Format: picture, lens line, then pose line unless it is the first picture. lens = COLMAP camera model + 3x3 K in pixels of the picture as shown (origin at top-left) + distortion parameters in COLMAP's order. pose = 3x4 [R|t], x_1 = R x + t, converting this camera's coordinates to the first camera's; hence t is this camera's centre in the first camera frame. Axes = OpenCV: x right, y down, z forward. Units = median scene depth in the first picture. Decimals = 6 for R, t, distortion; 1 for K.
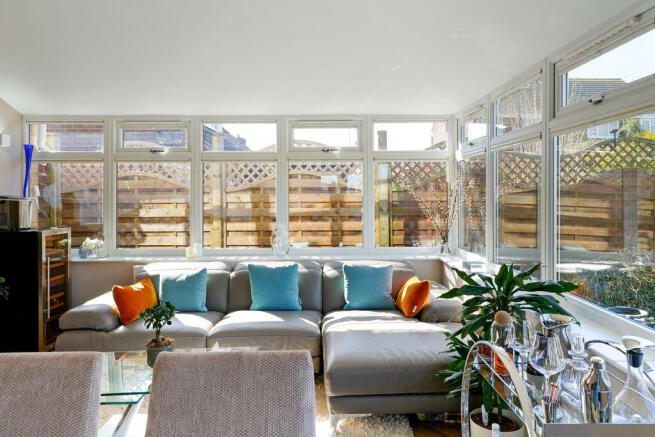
lens RADIAL K [[462.7, 0, 327.7], [0, 462.7, 187.9], [0, 0, 1]] dist [0.006313, 0.014718]
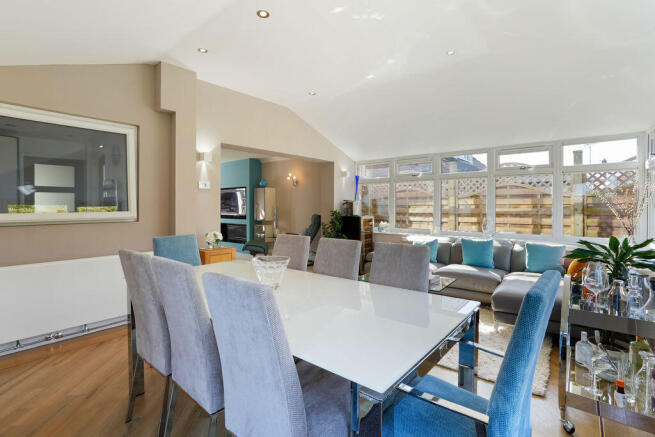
lens RADIAL K [[313.4, 0, 328.3], [0, 313.4, 214.6], [0, 0, 1]] dist [-0.005192, -0.000043]
pose [[0.771003, 0.023000, -0.636416, 0.144595], [0.002325, 0.999239, 0.038930, 0.024532], [0.636827, -0.031495, 0.770363, -0.156860]]
